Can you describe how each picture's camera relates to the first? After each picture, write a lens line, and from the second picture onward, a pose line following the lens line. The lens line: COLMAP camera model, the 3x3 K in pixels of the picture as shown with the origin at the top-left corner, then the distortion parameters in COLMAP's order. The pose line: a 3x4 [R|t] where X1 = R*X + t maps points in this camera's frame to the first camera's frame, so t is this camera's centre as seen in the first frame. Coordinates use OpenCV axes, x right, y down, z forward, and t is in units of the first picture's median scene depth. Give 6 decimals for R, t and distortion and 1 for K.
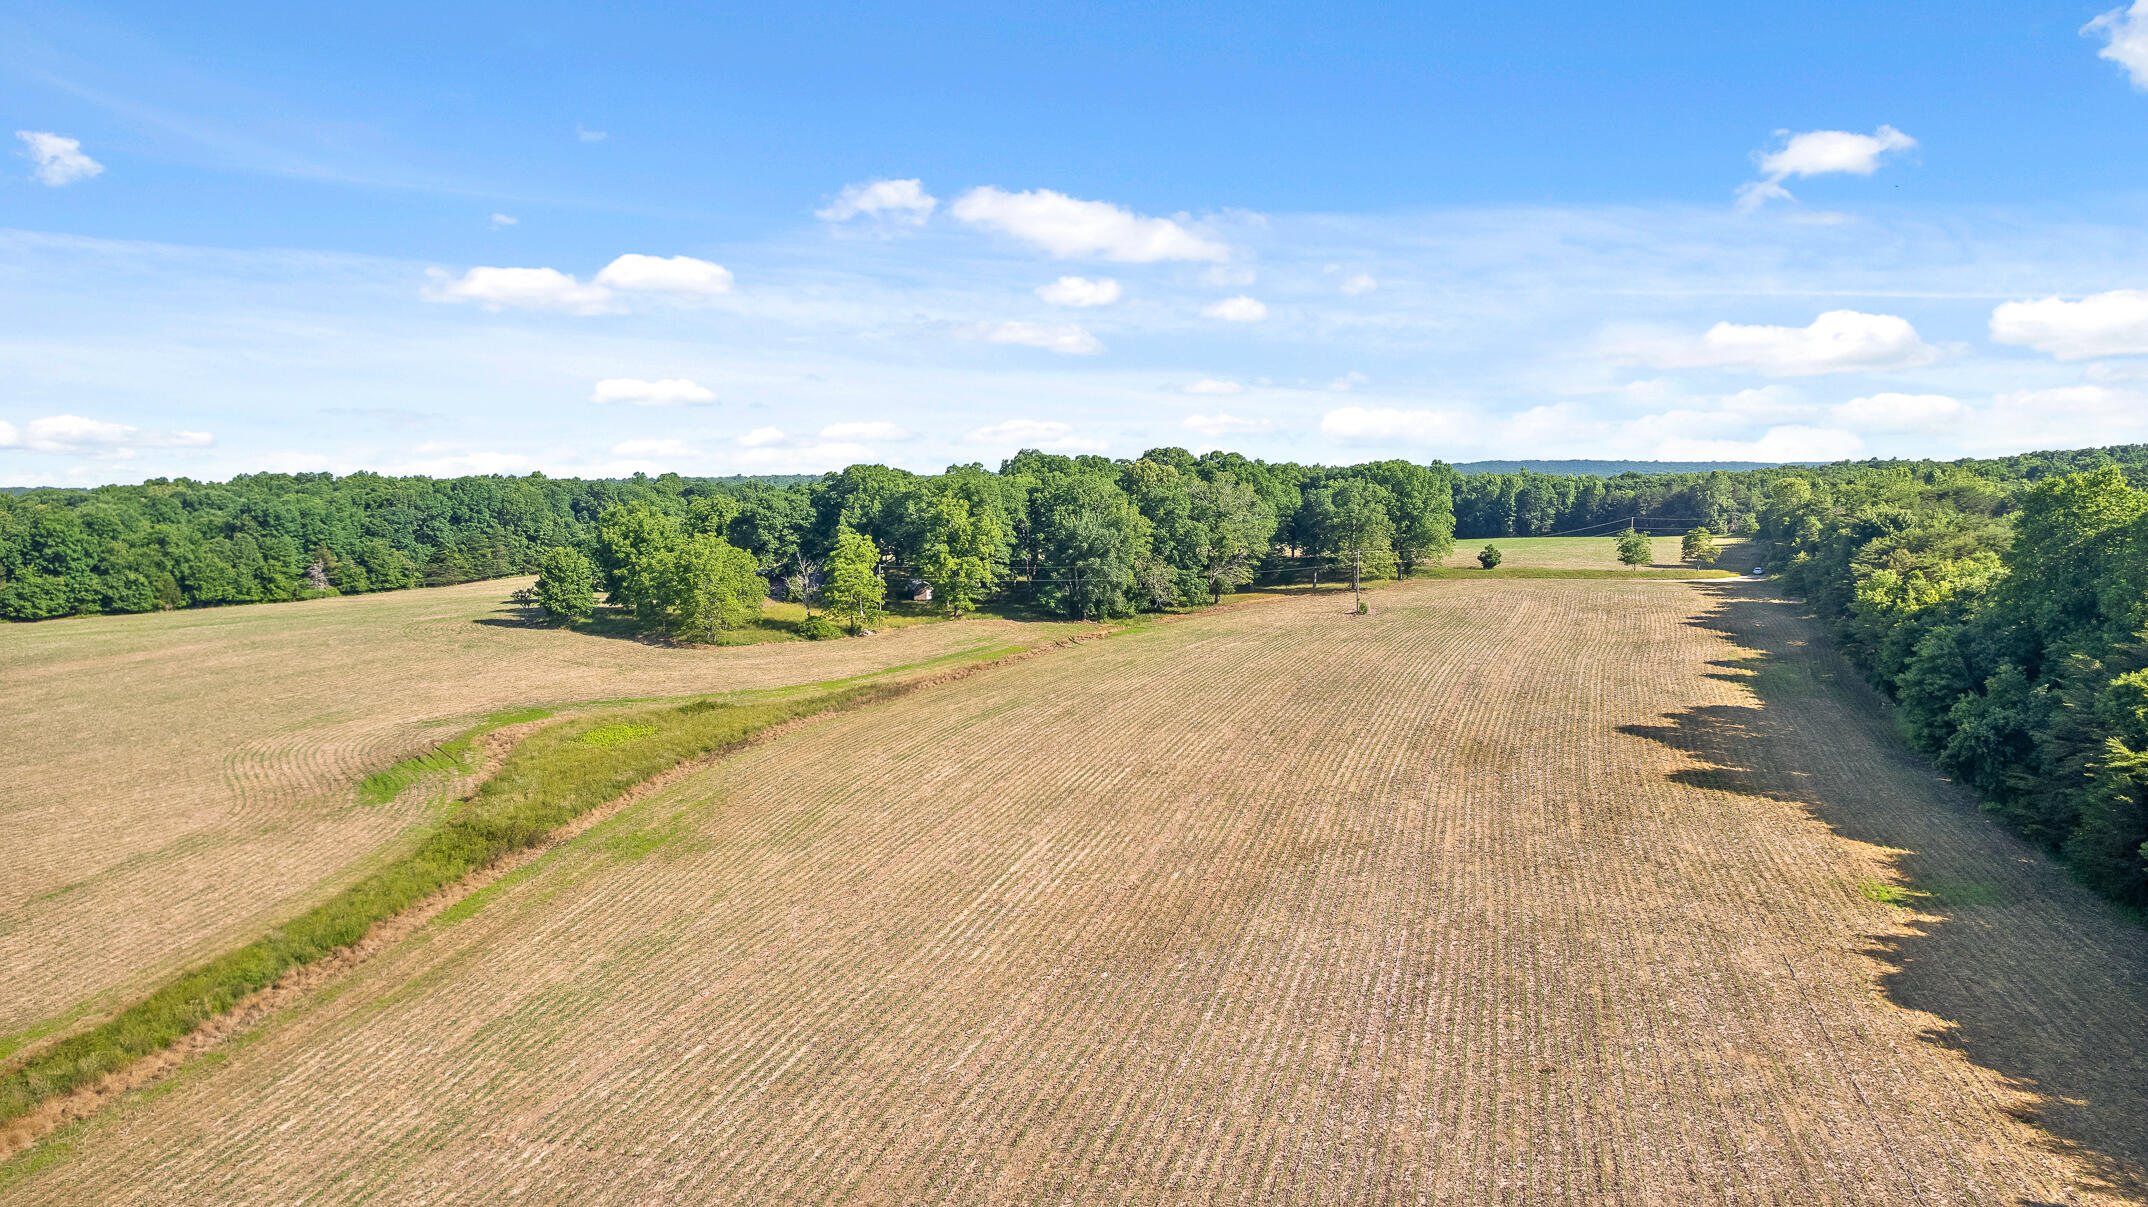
lens RADIAL K [[1383.6, 0, 1066.1], [0, 1383.6, 610.0], [0, 0, 1]] dist [-0.061696, 0.059282]
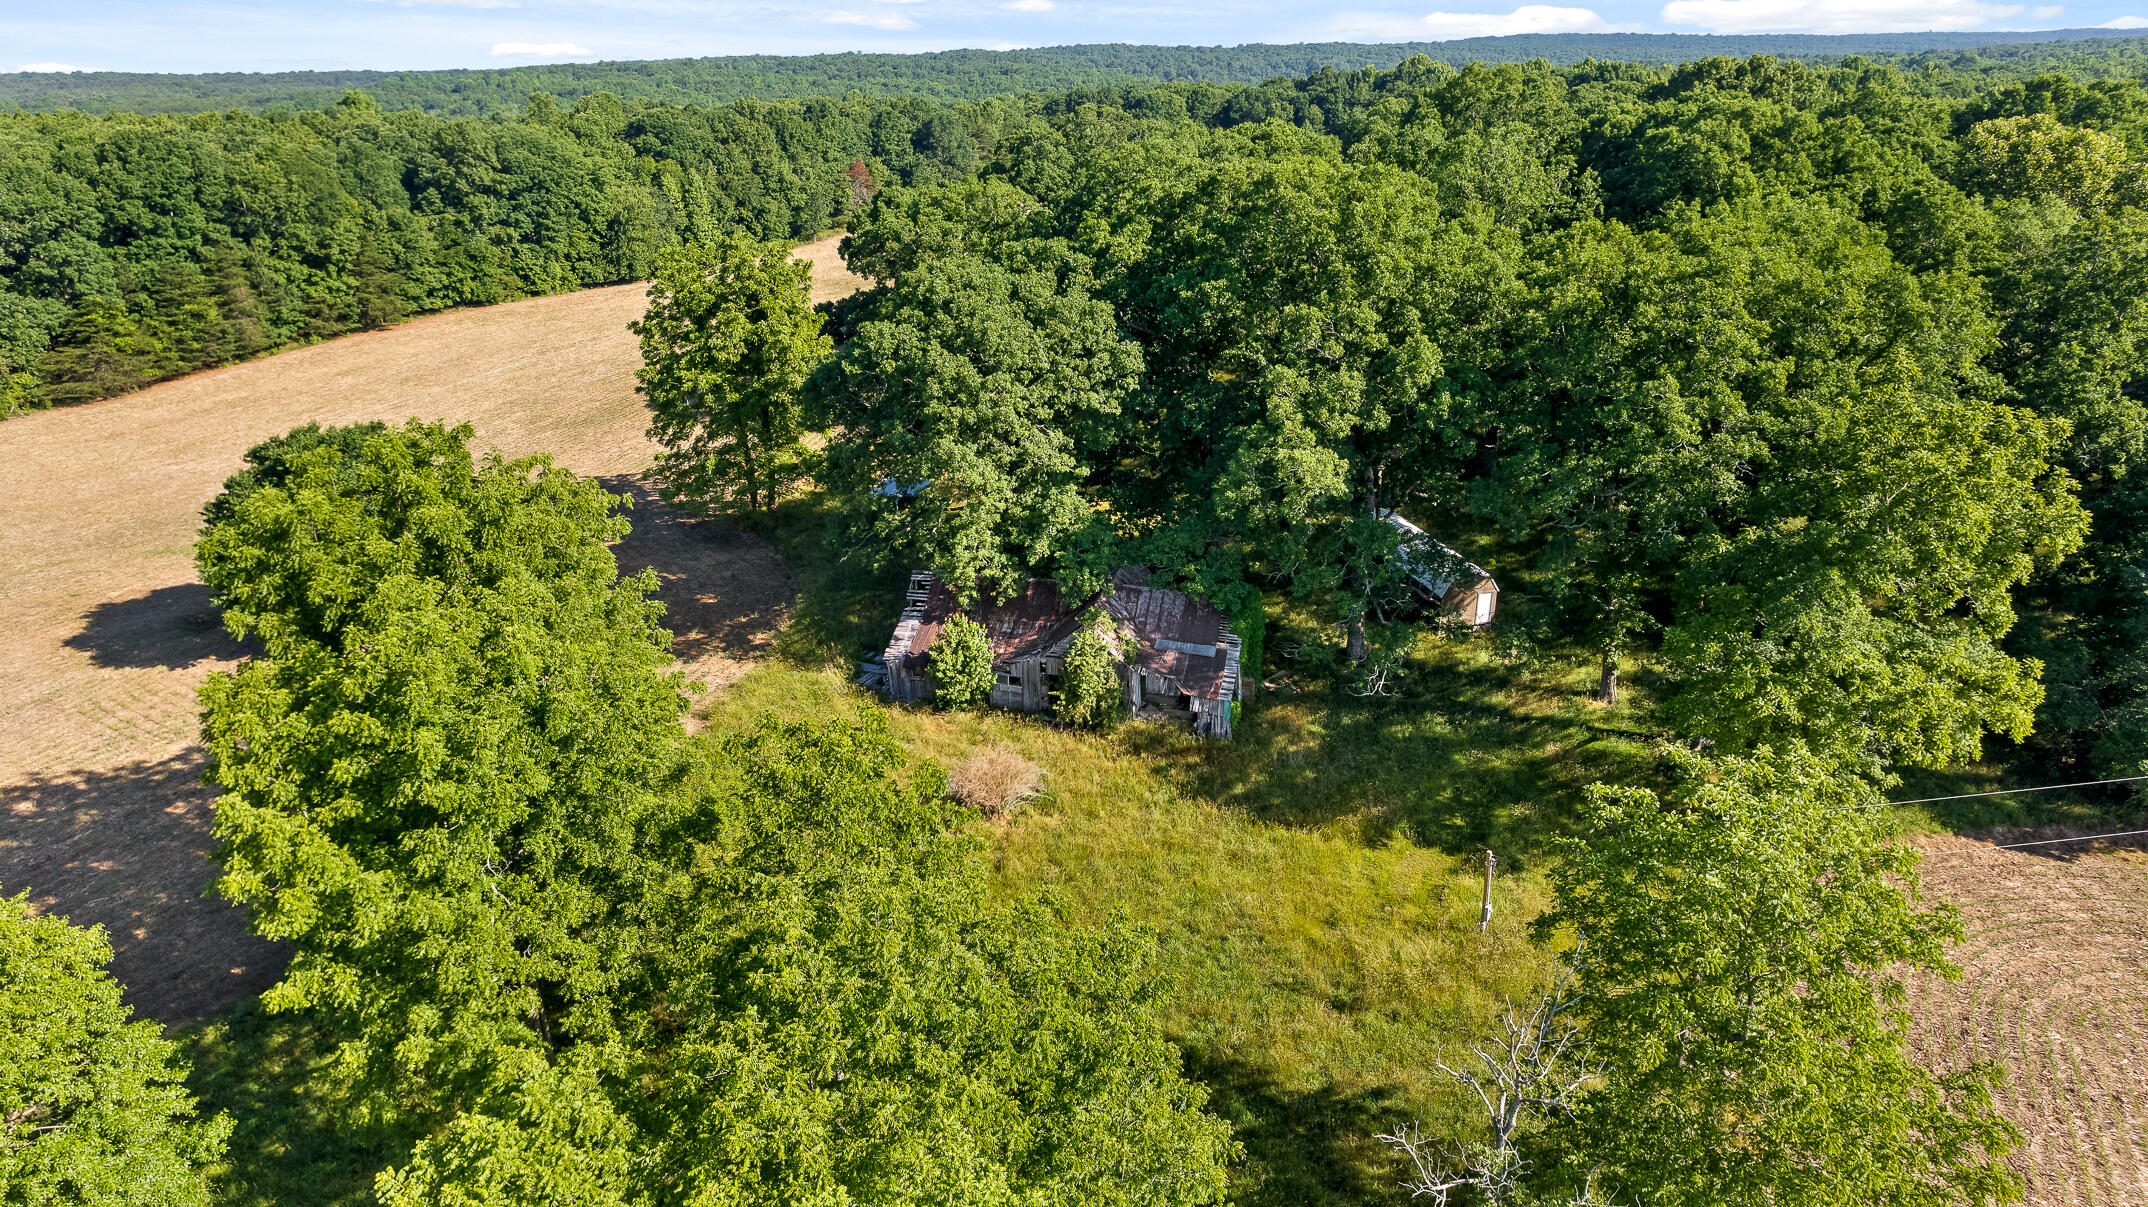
lens RADIAL K [[1376.3, 0, 1012.4], [0, 1376.3, 608.0], [0, 0, 1]] dist [-0.036989, 0.059747]
pose [[0.999874, -0.005375, -0.014945, -0.218044], [0.009452, 0.957599, 0.287950, -0.108548], [0.012763, -0.288055, 0.957529, 0.788334]]
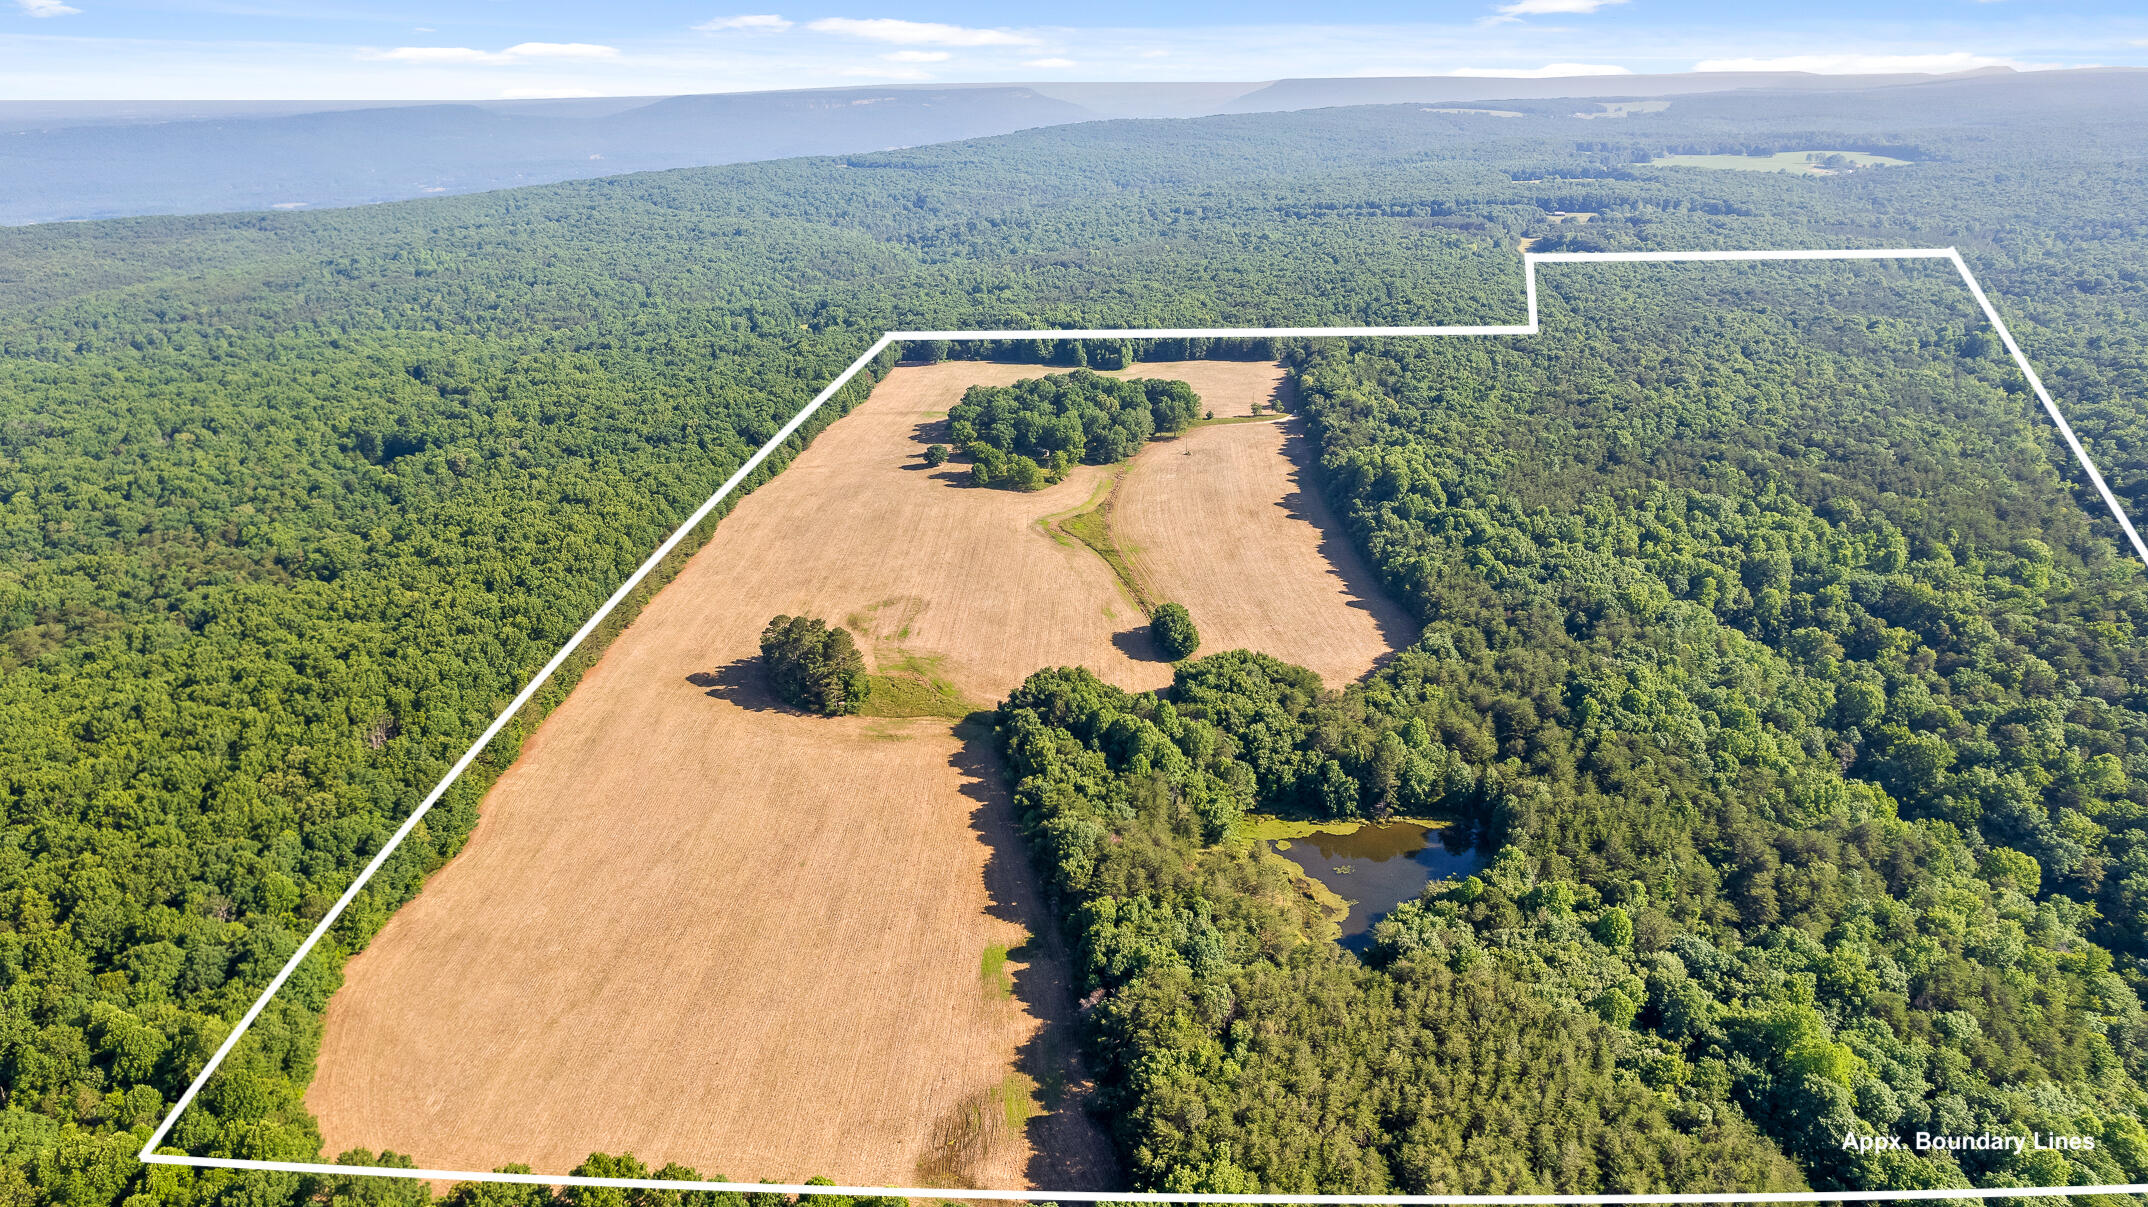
lens RADIAL K [[1383.6, 0, 1066.1], [0, 1383.6, 610.0], [0, 0, 1]] dist [-0.061696, 0.059282]
pose [[0.946189, -0.122732, 0.299439, -1.110505], [0.035345, 0.958950, 0.281364, -0.586362], [-0.321679, -0.255640, 0.911686, -2.038073]]
